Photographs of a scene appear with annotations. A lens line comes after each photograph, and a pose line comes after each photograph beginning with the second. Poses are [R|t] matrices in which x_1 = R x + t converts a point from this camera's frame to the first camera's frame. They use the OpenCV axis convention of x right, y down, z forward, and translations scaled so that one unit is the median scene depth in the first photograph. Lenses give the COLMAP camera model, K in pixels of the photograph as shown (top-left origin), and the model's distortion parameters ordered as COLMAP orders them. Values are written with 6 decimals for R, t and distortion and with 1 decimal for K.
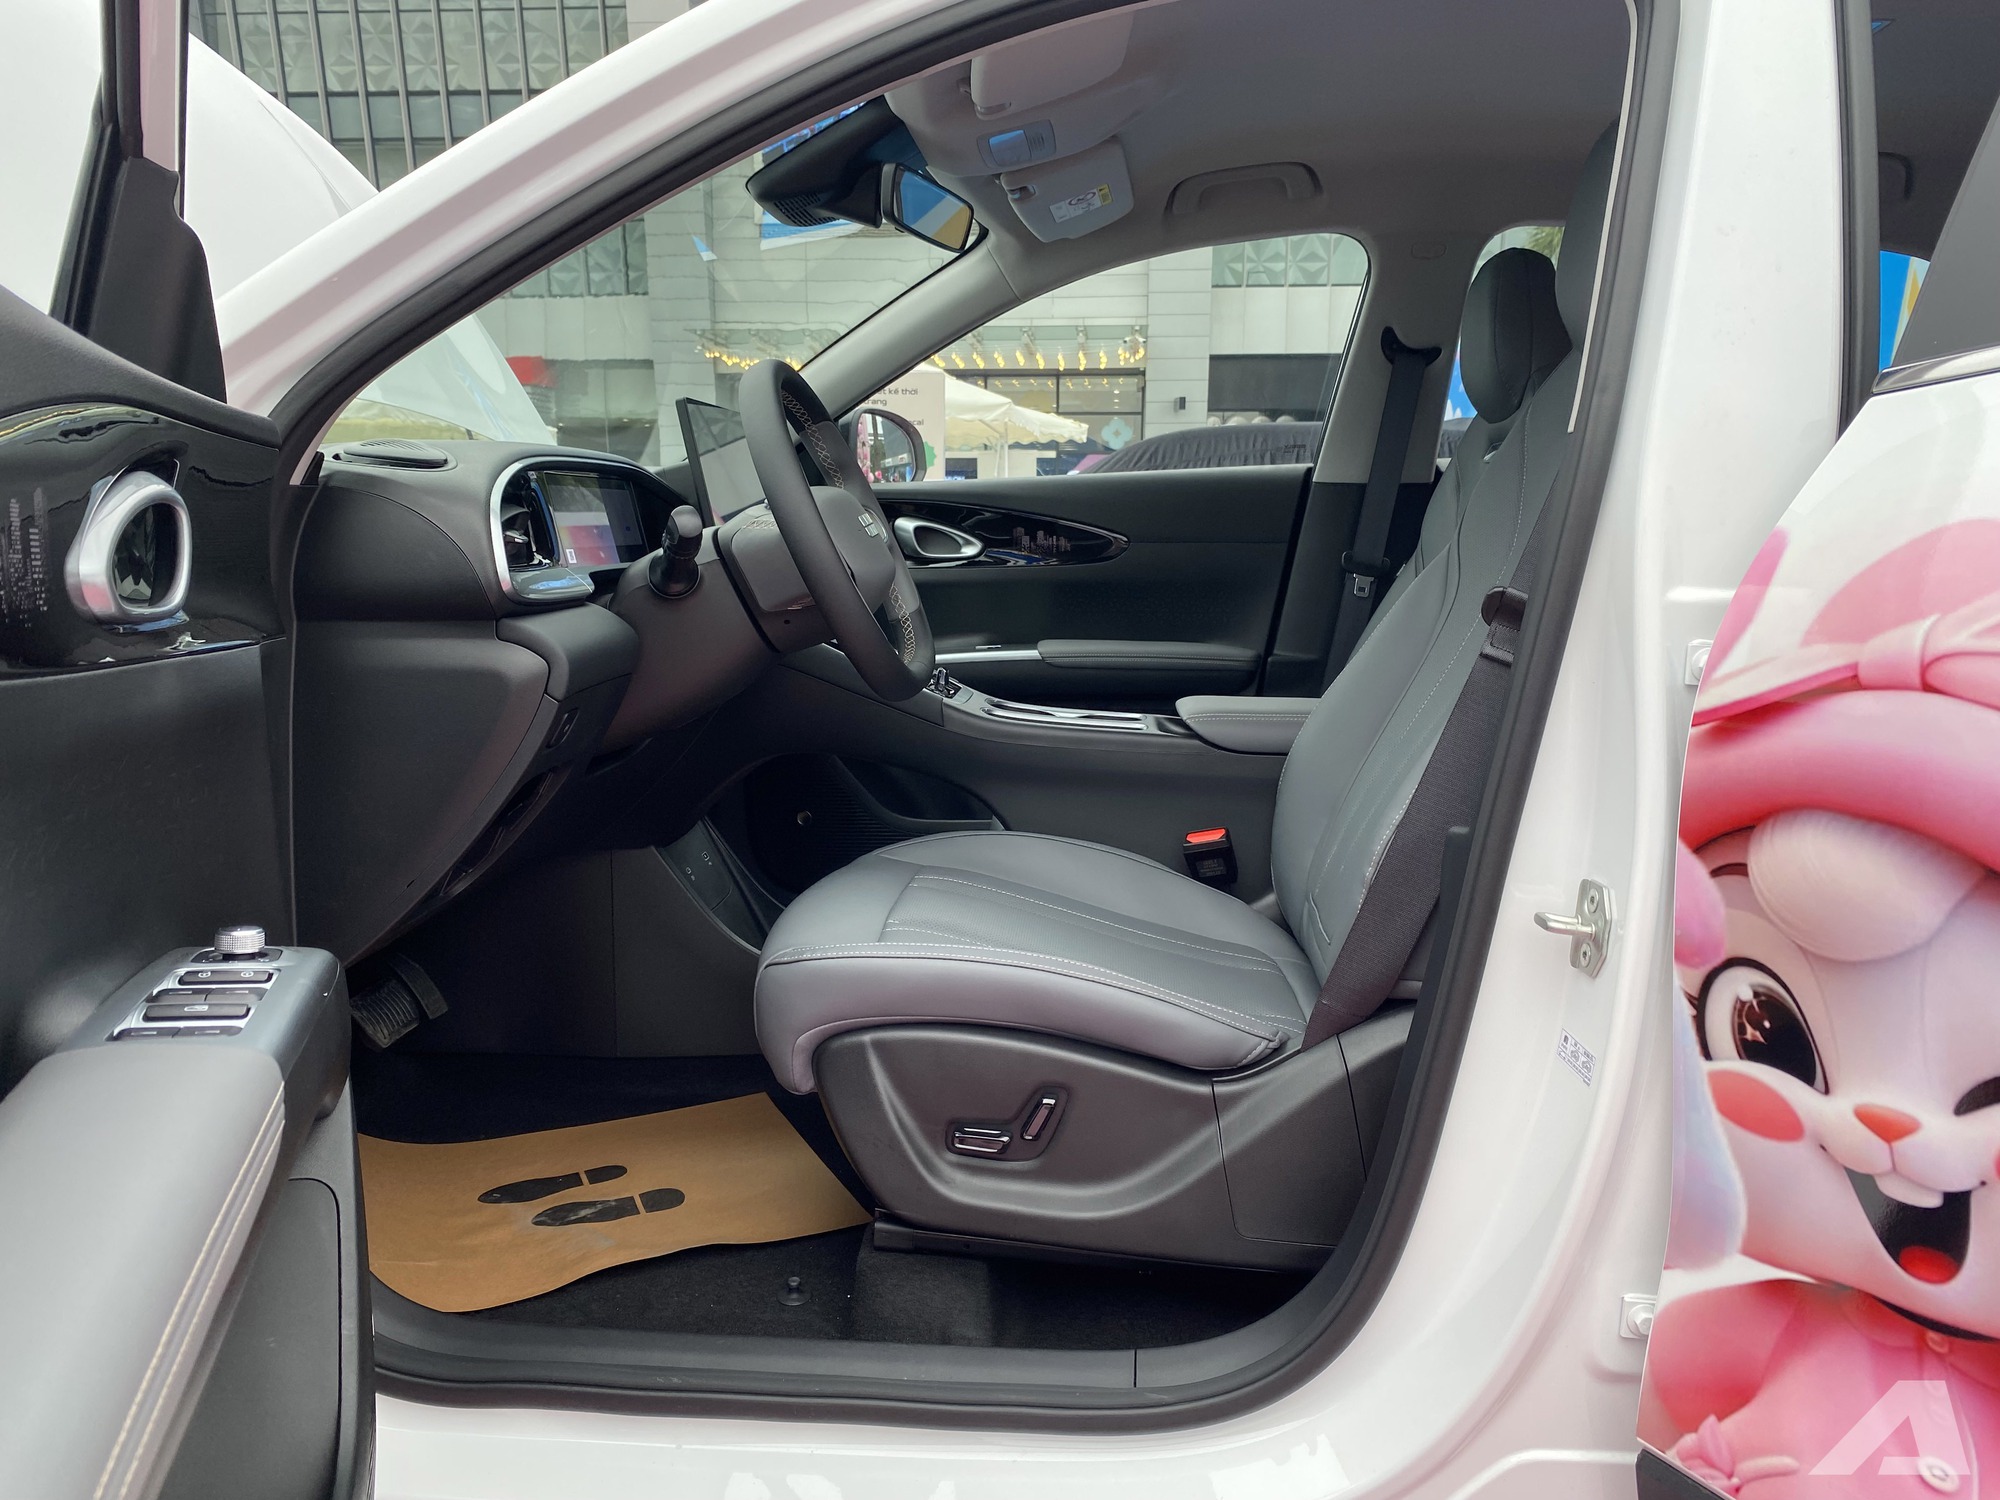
lens RADIAL K [[1500.5, 0, 1000.0], [0, 1500.5, 750.0], [0, 0, 1]] dist [-0.006505, -0.007575]
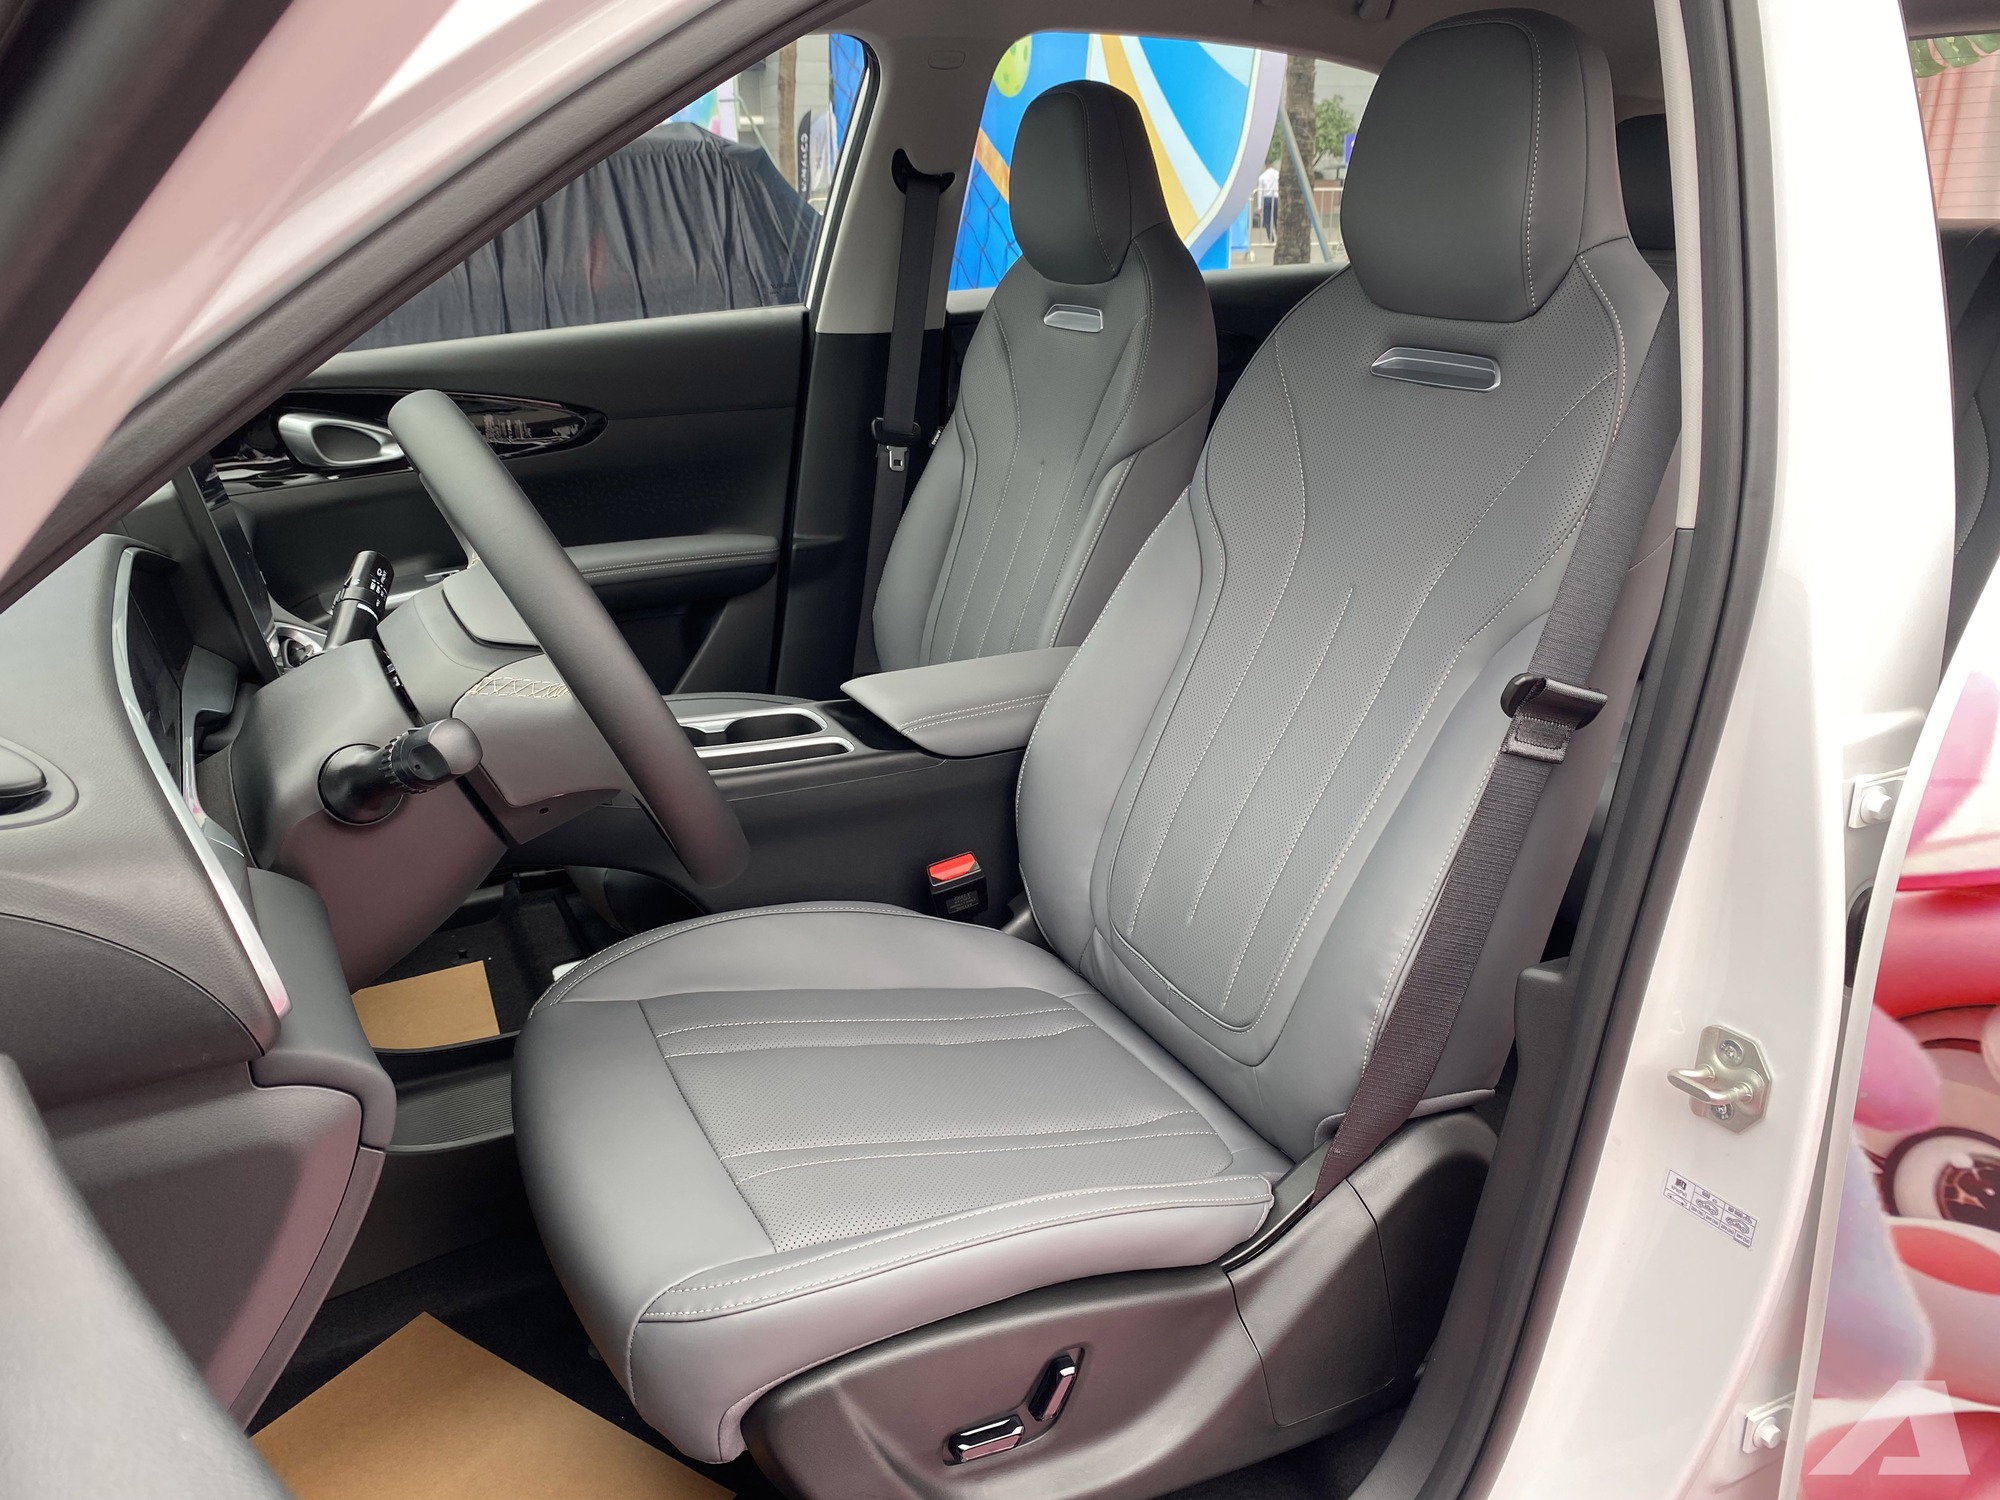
lens RADIAL K [[1500.5, 0, 1000.0], [0, 1500.5, 750.0], [0, 0, 1]] dist [-0.006505, -0.007575]
pose [[0.857460, -0.199328, 0.474374, -0.334184], [0.100828, 0.969135, 0.224969, -0.287718], [-0.504575, -0.145072, 0.851092, 0.421155]]
